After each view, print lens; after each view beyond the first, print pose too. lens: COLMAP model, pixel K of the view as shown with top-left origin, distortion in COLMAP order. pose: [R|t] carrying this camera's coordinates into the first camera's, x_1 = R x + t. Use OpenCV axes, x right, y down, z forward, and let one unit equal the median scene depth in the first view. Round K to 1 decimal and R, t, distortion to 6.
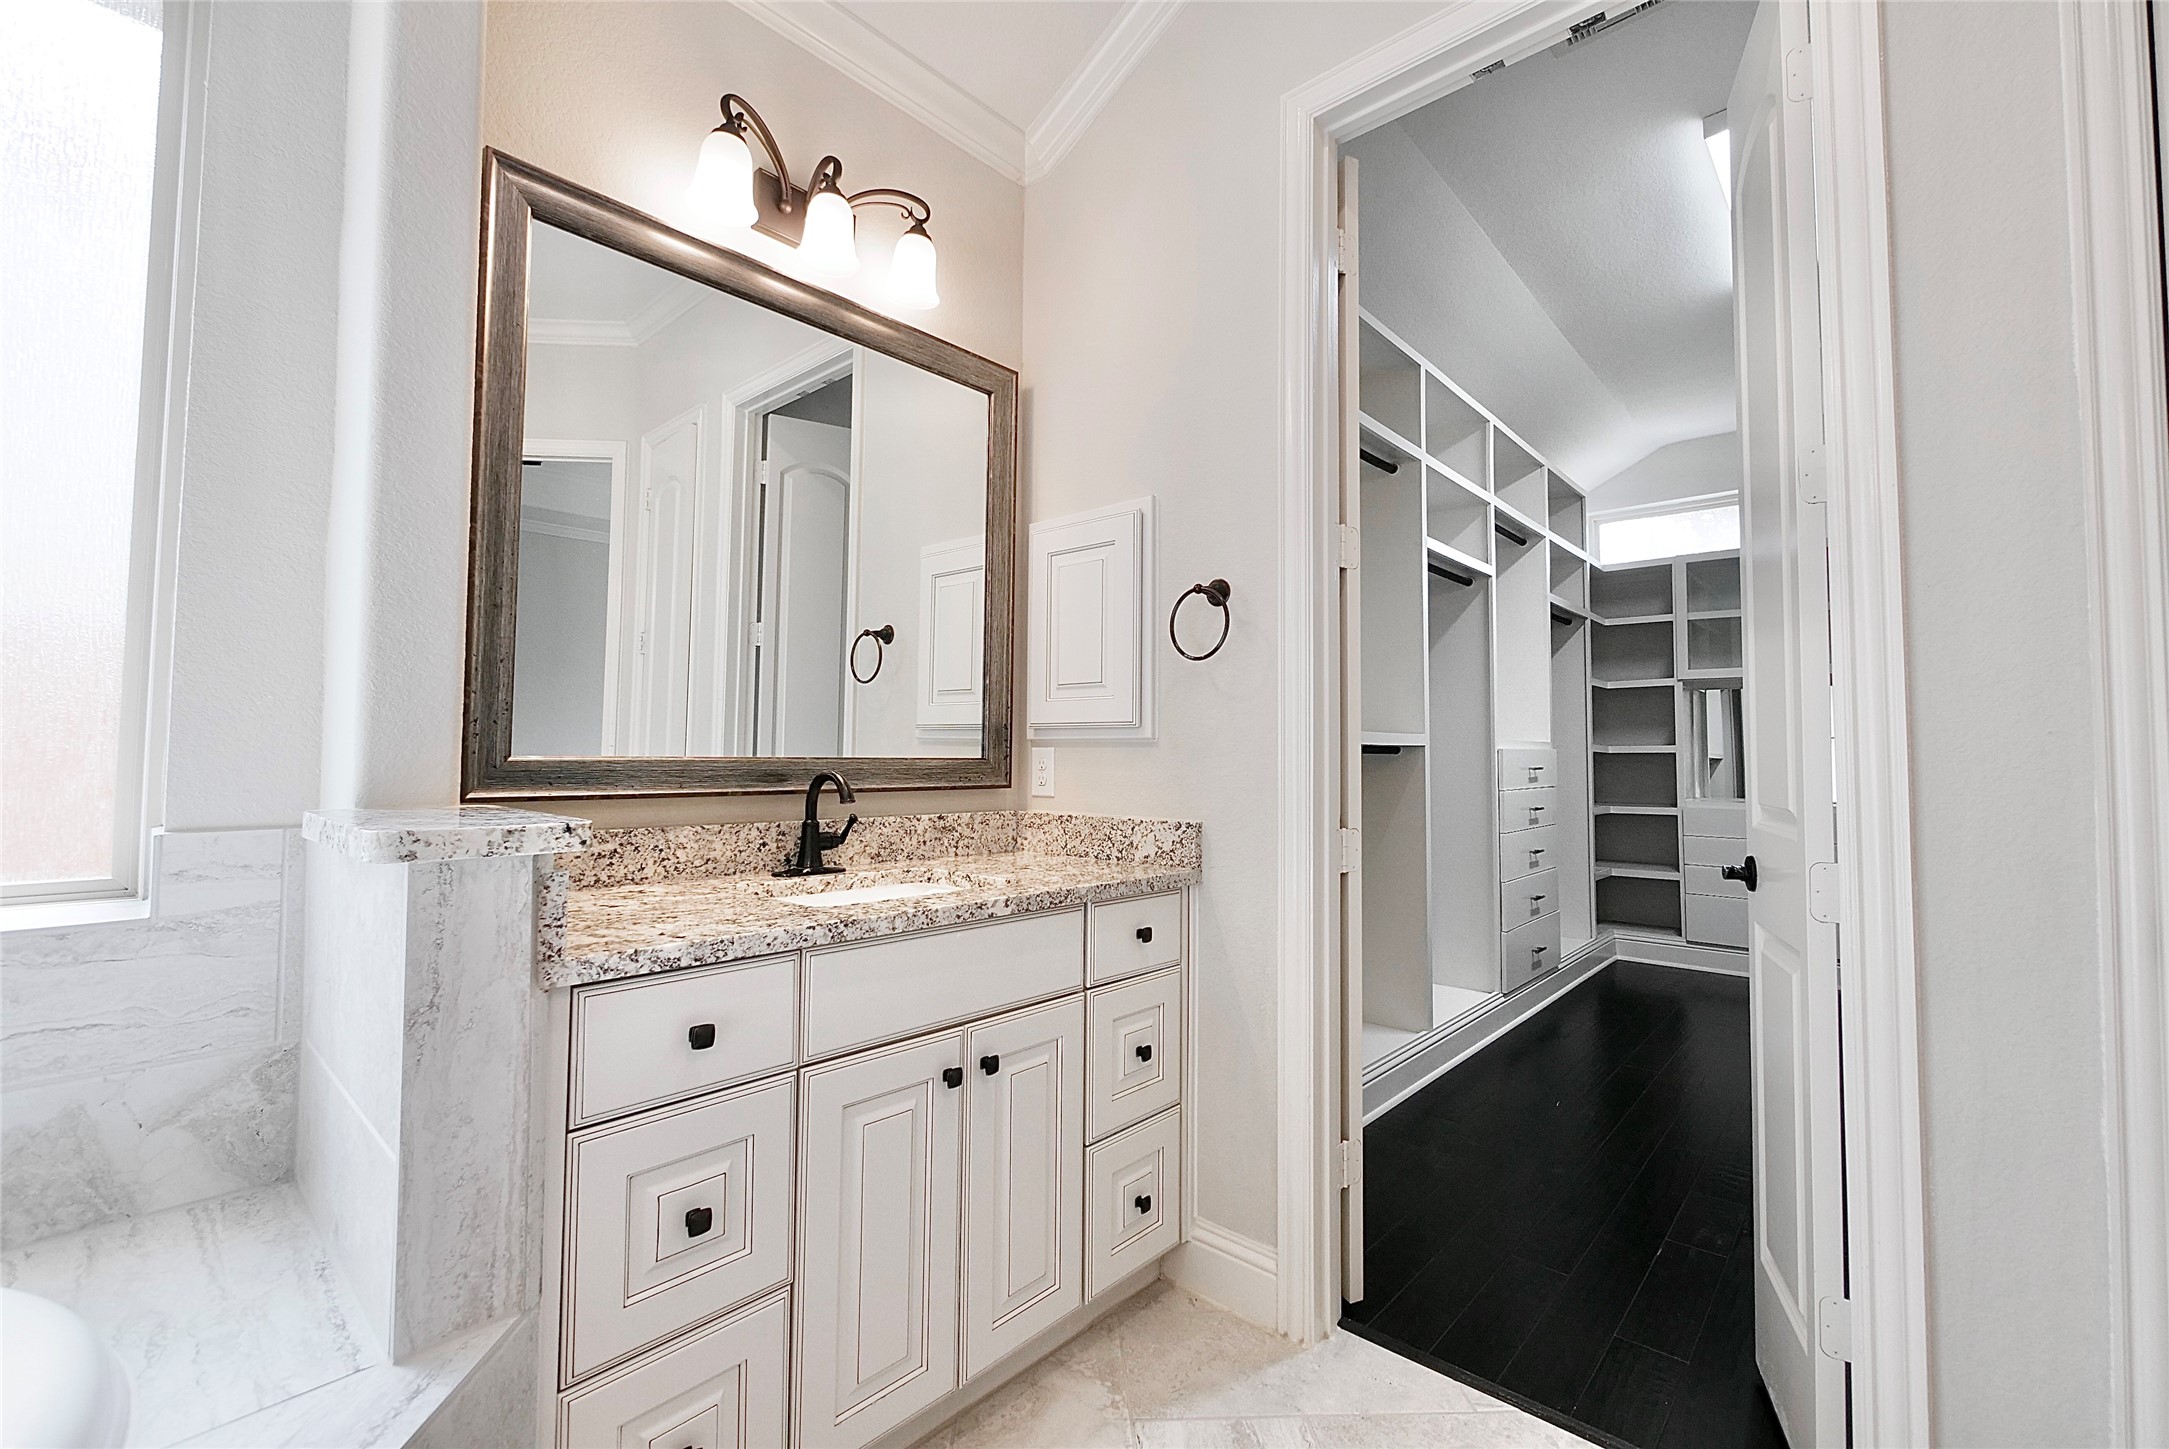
lens RADIAL K [[918.9, 0, 1081.0], [0, 918.9, 715.0], [0, 0, 1]] dist [-0.003498, 0.000602]
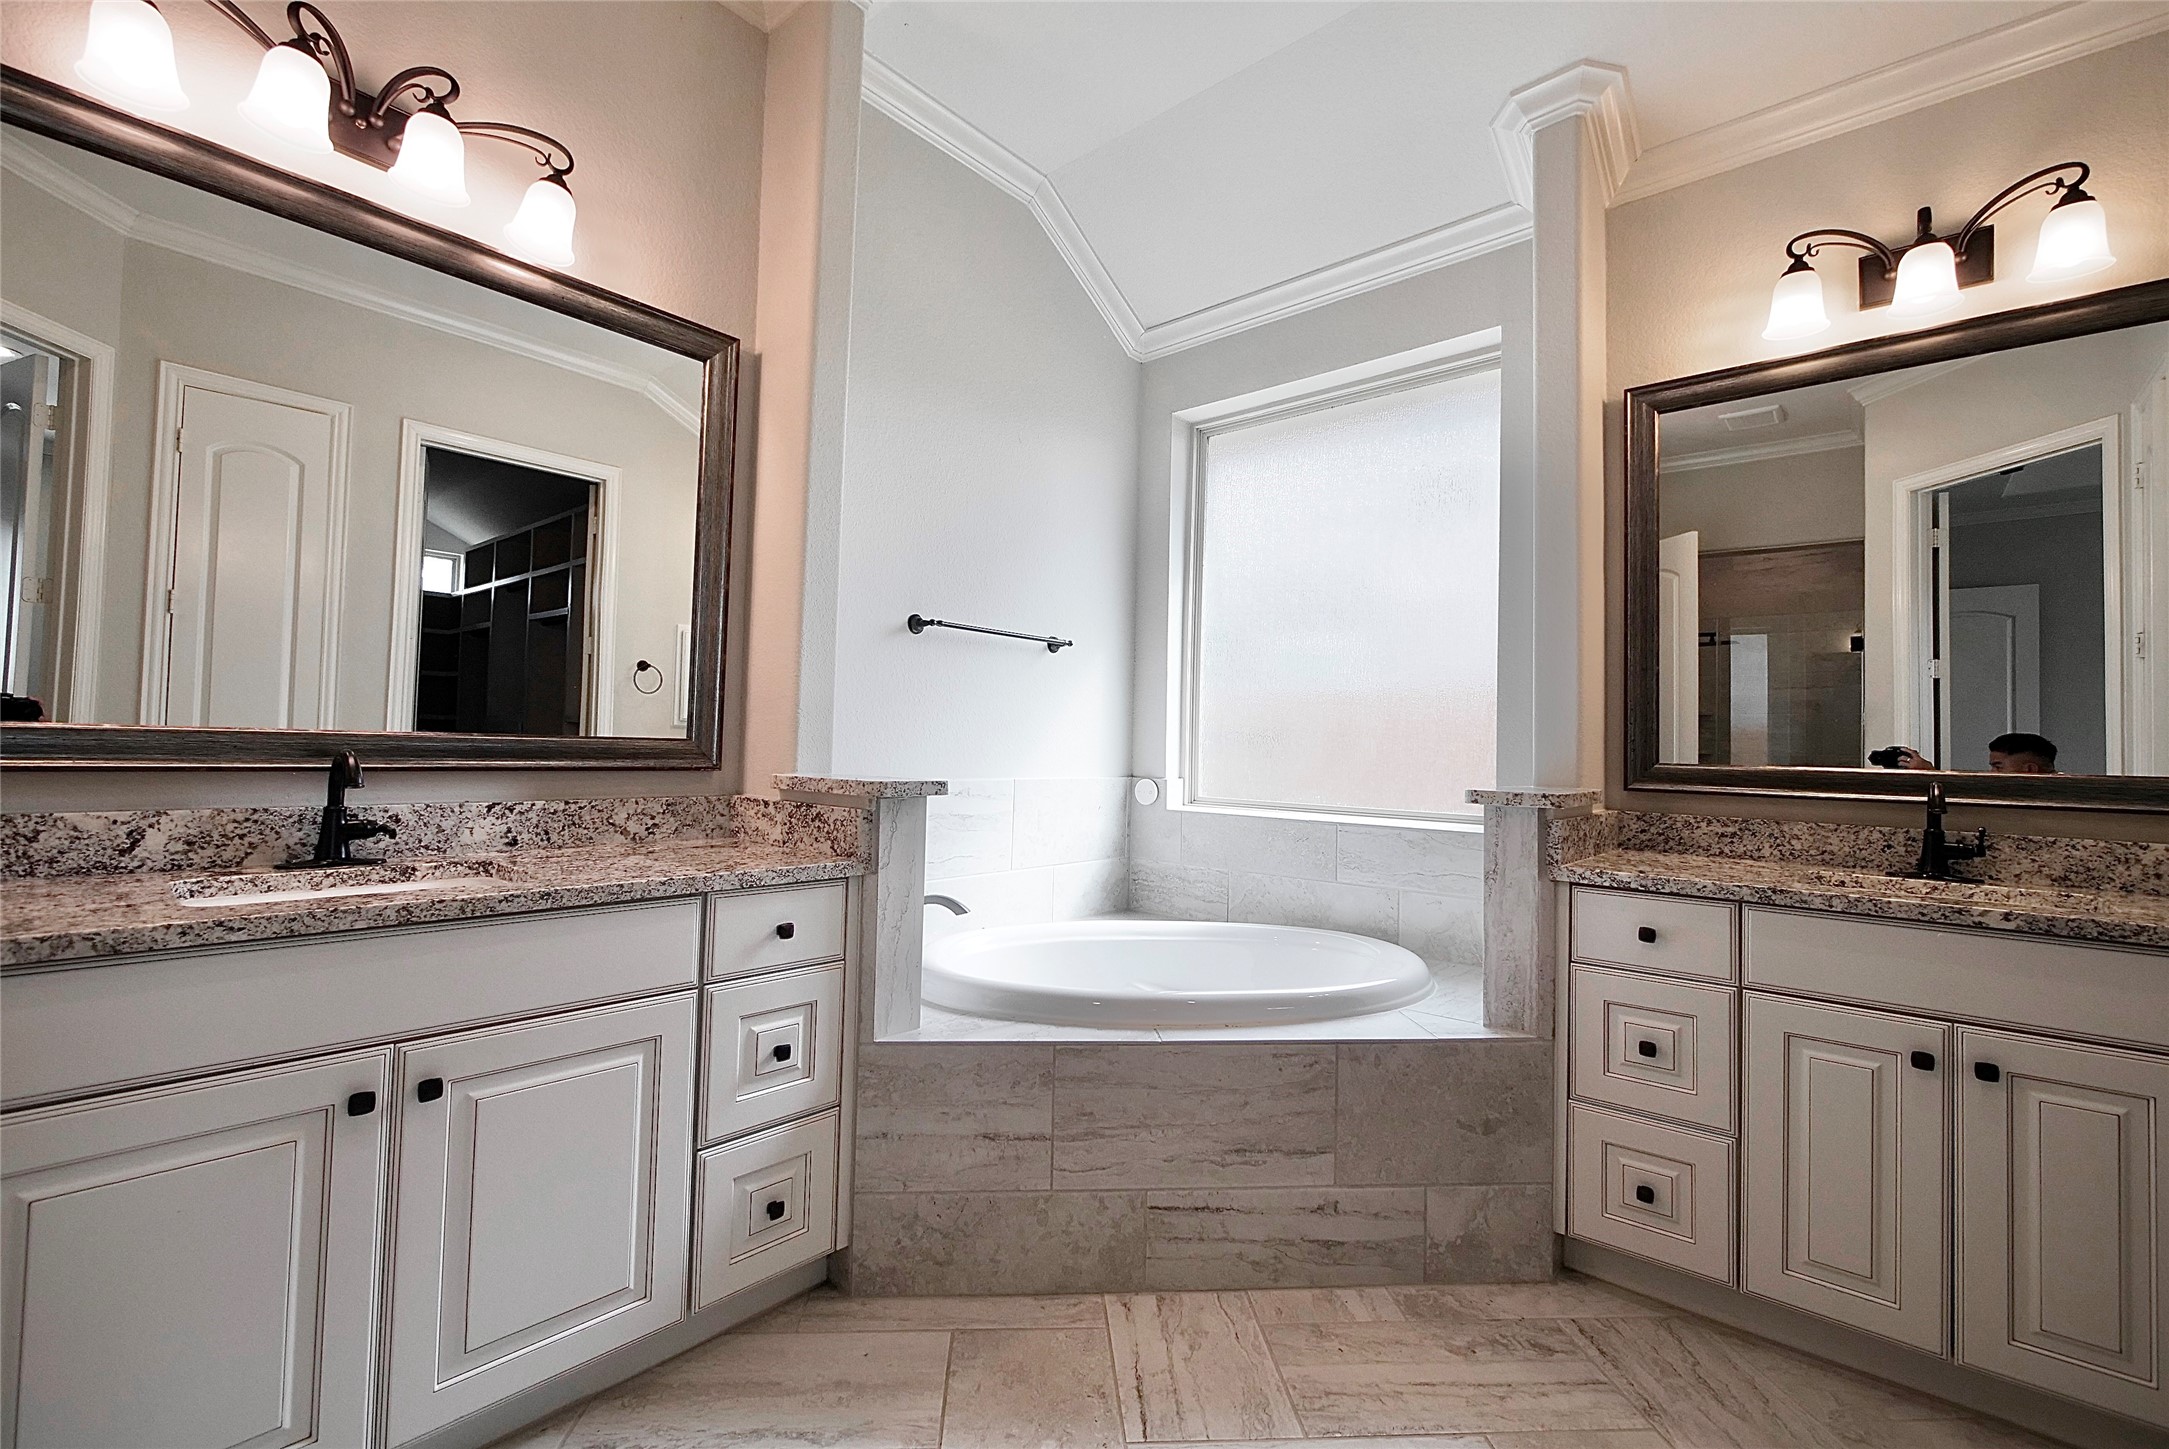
lens RADIAL K [[918.9, 0, 1081.0], [0, 918.9, 715.0], [0, 0, 1]] dist [-0.003498, 0.000602]
pose [[0.033201, -0.040570, -0.998625, 0.858285], [0.018474, 0.999030, -0.039972, 0.006859], [0.999278, -0.017122, 0.033918, -0.032162]]
